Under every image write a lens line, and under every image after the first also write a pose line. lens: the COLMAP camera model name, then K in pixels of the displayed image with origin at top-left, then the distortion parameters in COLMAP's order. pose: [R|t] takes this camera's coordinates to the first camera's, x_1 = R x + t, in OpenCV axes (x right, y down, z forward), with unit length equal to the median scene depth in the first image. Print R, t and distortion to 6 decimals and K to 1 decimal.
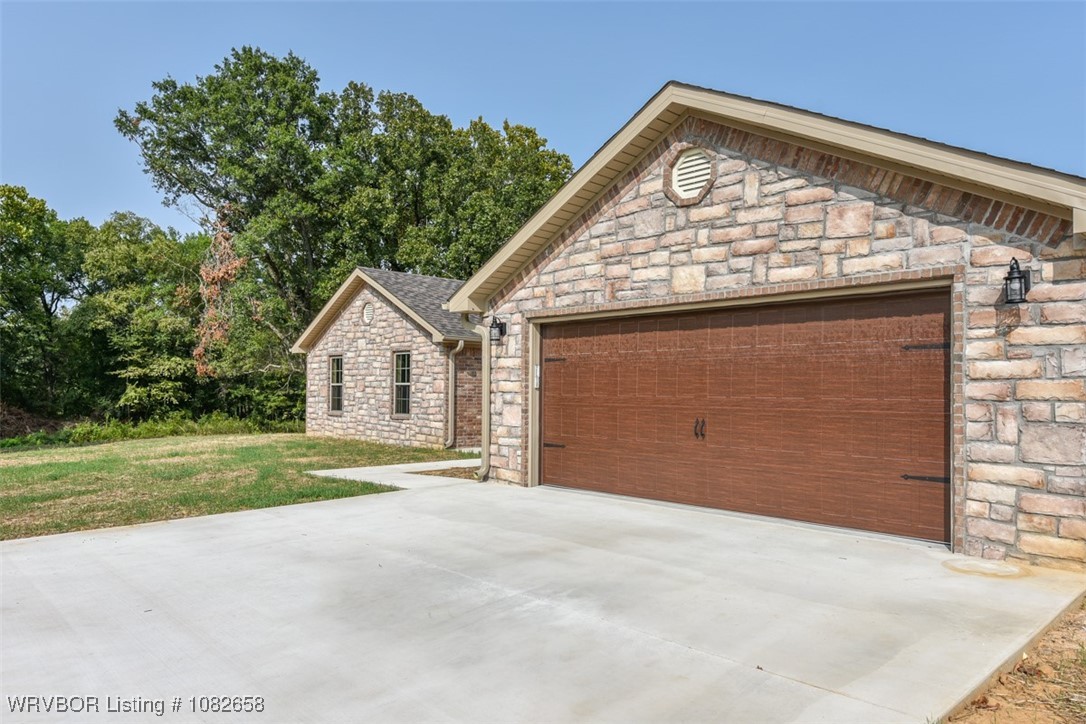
lens RADIAL K [[735.2, 0, 564.5], [0, 735.2, 388.7], [0, 0, 1]] dist [-0.025552, 0.009551]
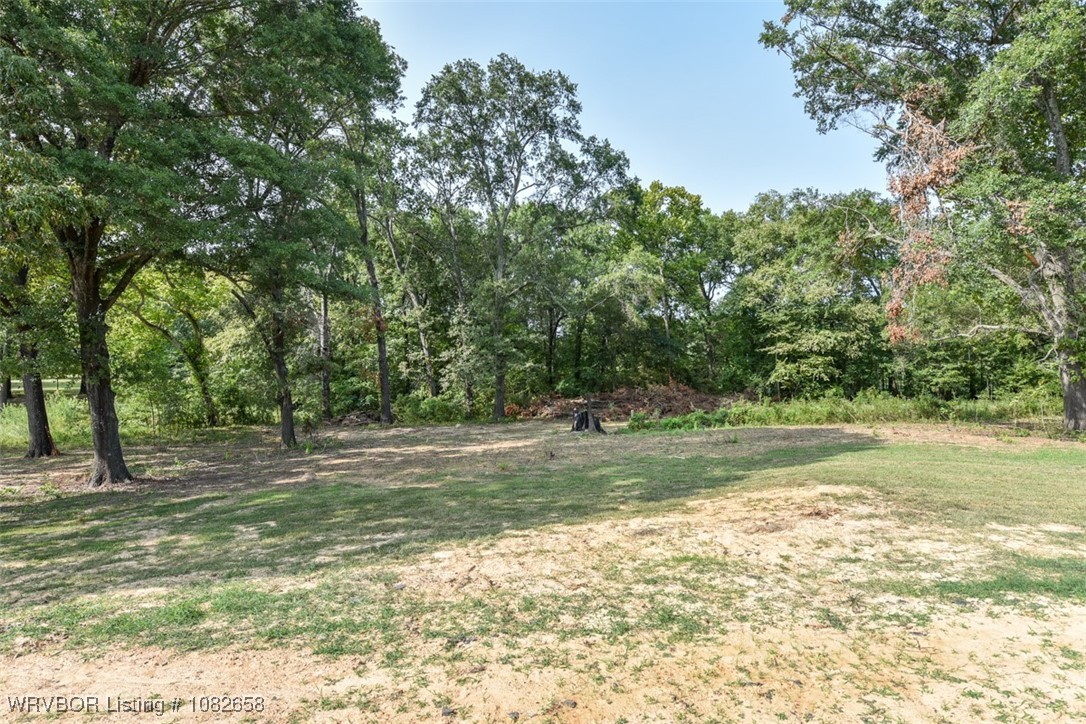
lens RADIAL K [[576.0, 0, 544.0], [0, 576.0, 360.5], [0, 0, 1]] dist [-0.004167, 0.000044]
pose [[0.616060, -0.028603, -0.787180, -0.188262], [0.023833, 0.999560, -0.017668, -0.000318], [0.787339, -0.007876, 0.616470, 0.284903]]
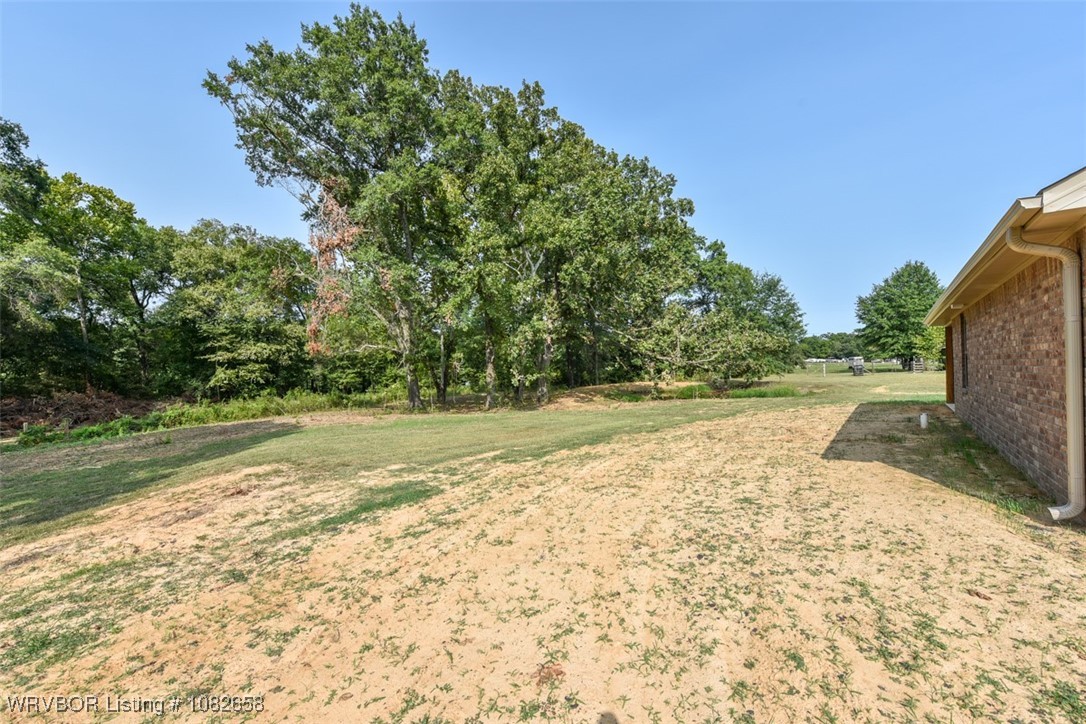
lens RADIAL K [[432.9, 0, 537.3], [0, 432.9, 361.8], [0, 0, 1]] dist [-0.004386, -0.000701]
pose [[0.993443, -0.022498, 0.112090, -0.184665], [0.023086, 0.999726, -0.003955, -0.000256], [-0.111970, 0.006516, 0.993690, 0.285342]]
